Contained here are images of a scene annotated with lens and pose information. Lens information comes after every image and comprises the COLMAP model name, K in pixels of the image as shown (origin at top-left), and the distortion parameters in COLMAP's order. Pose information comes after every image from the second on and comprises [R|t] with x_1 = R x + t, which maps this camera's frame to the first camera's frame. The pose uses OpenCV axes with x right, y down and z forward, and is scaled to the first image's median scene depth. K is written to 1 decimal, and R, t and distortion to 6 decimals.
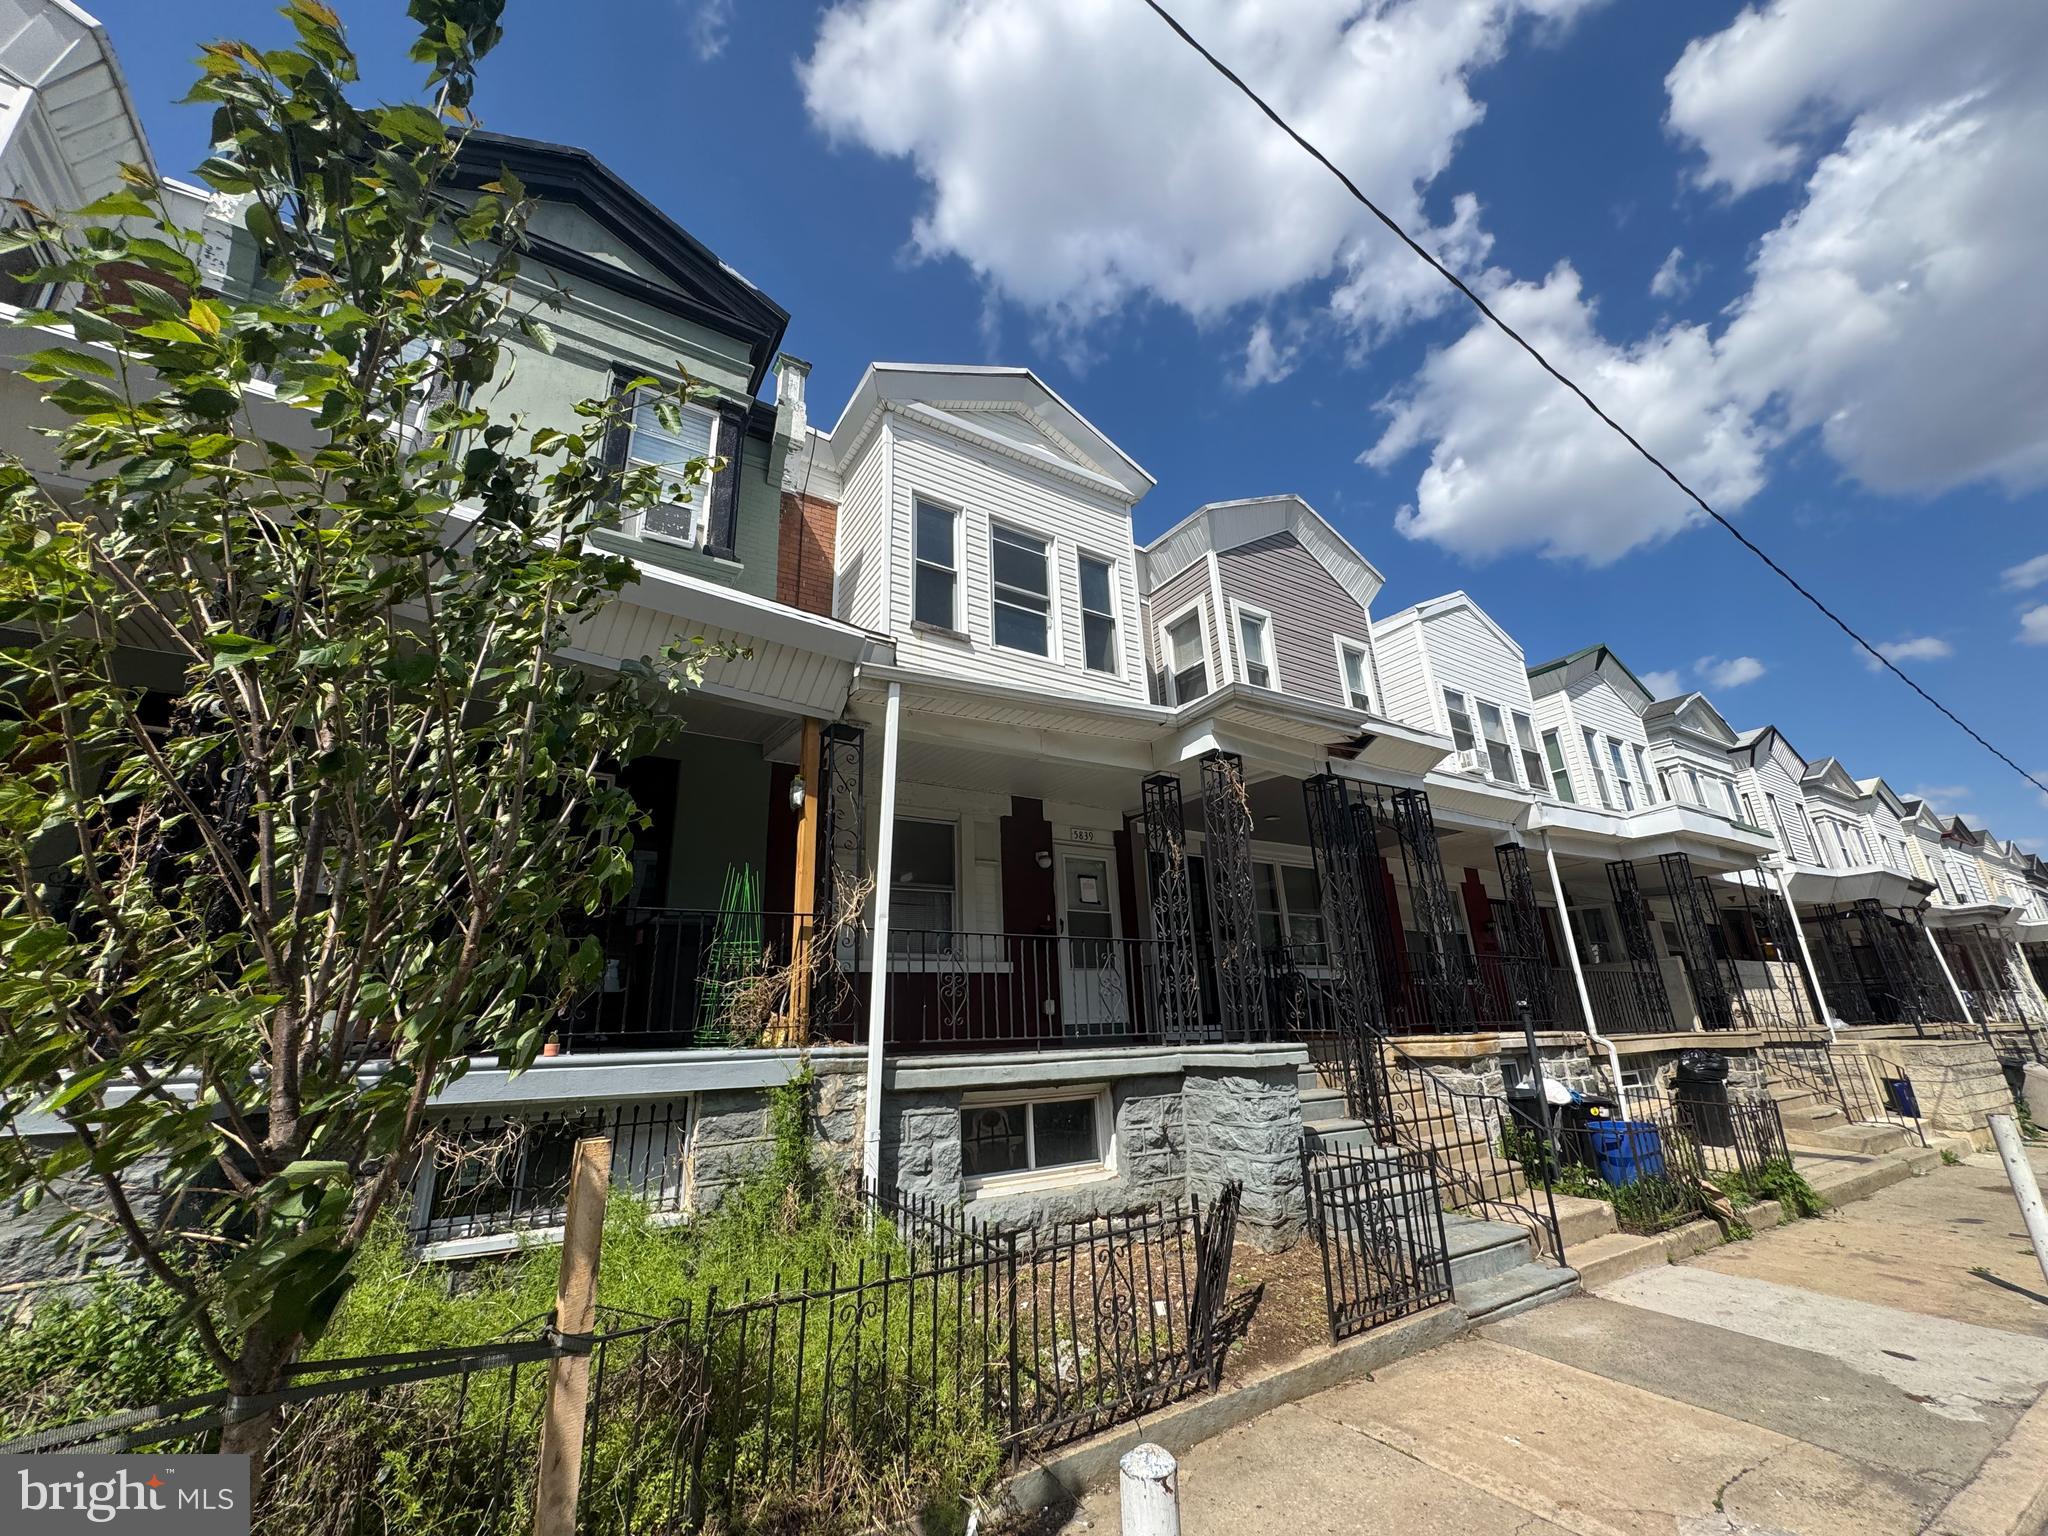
lens RADIAL K [[820.2, 0, 1030.2], [0, 820.2, 764.9], [0, 0, 1]] dist [-0.001244, 0.000072]
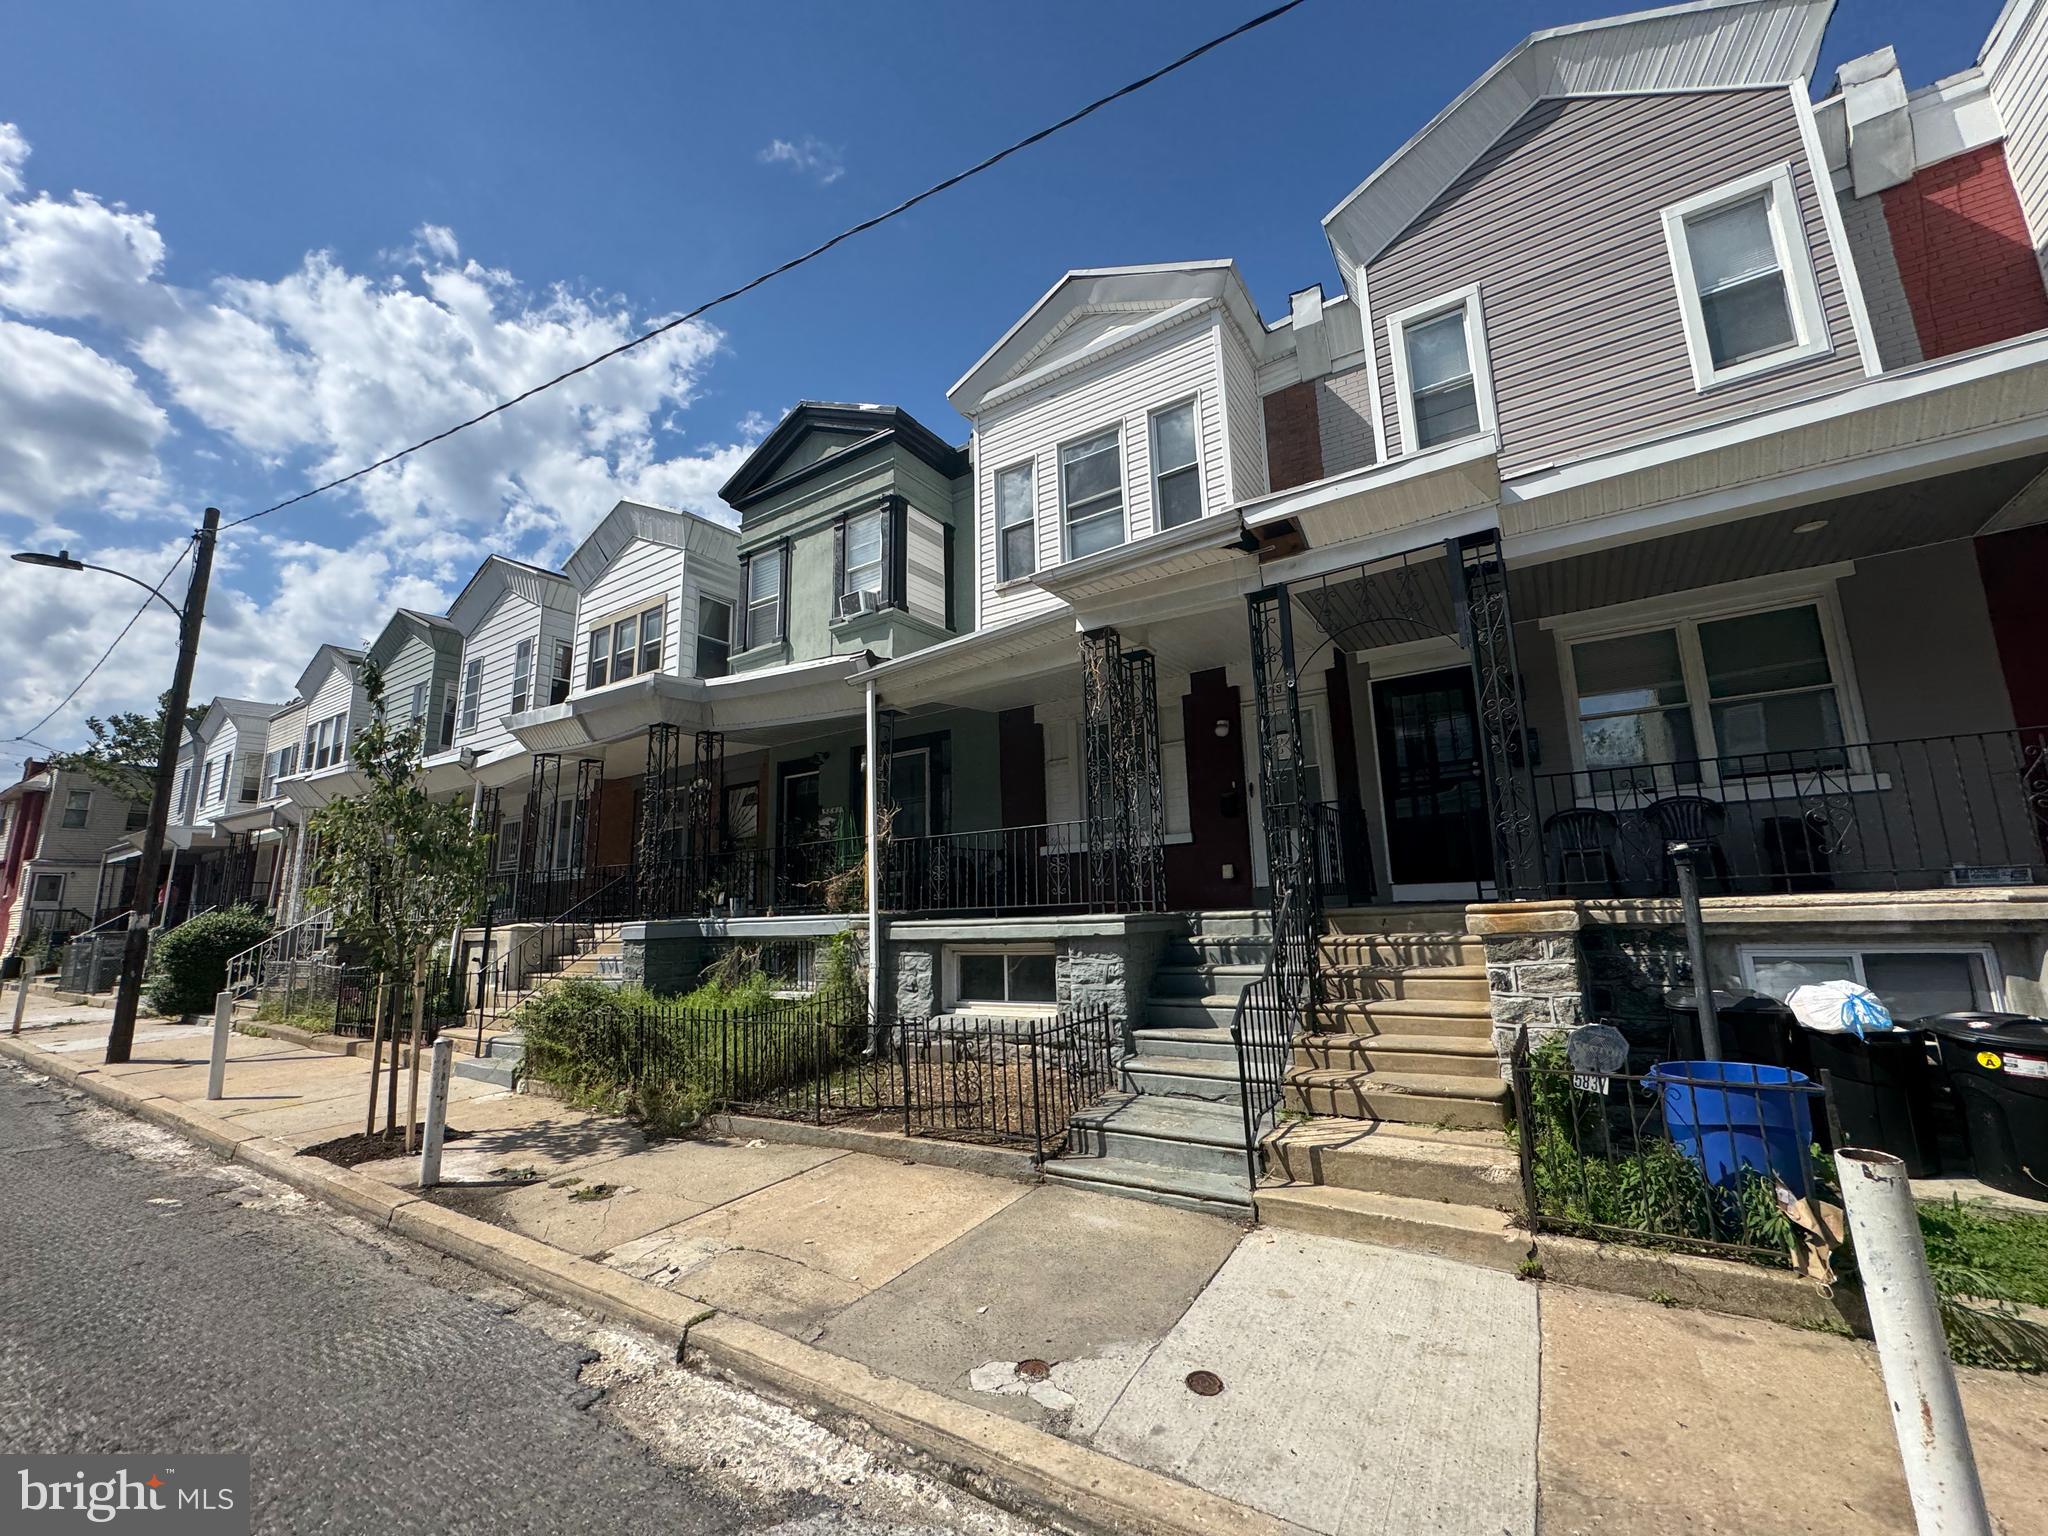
lens RADIAL K [[821.7, 0, 1022.0], [0, 821.7, 764.1], [0, 0, 1]] dist [-0.003445, 0.000741]
pose [[0.412892, -0.144251, -0.899284, 1.409433], [0.307950, 0.951337, -0.011210, 0.161980], [0.857139, -0.272306, 0.437221, 0.596254]]
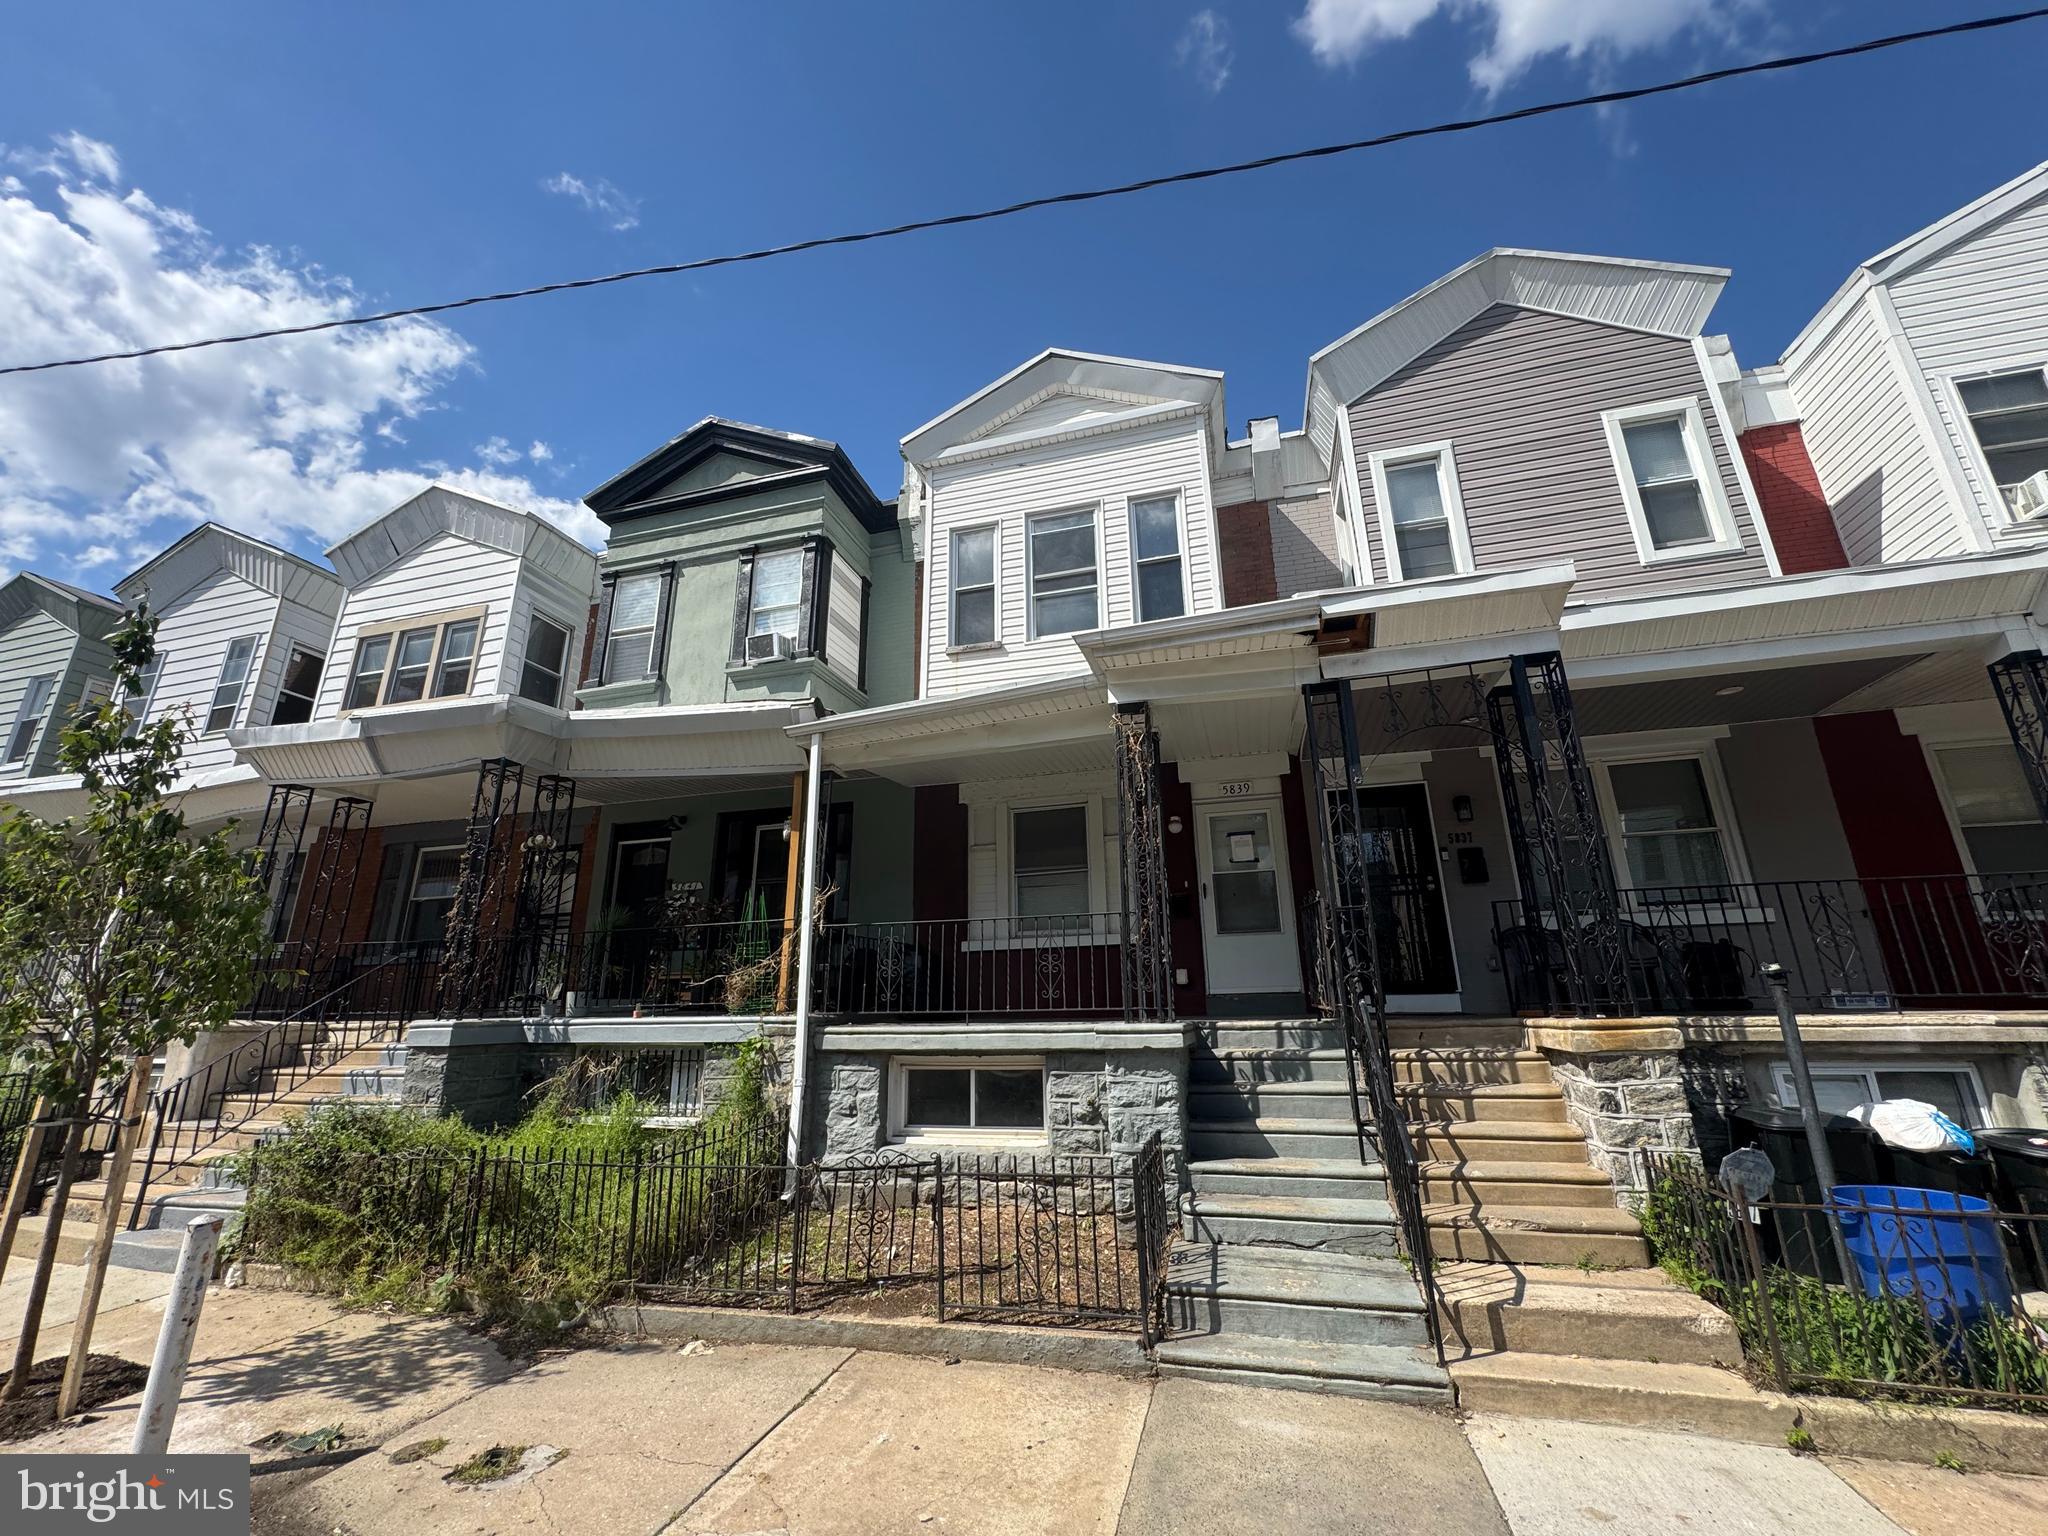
lens RADIAL K [[821.7, 0, 1022.0], [0, 821.7, 764.1], [0, 0, 1]] dist [-0.003445, 0.000741]
pose [[0.668720, -0.191023, -0.718557, 1.051881], [0.230269, 0.972126, -0.044135, 0.082637], [0.706958, -0.135947, 0.694066, 0.369212]]
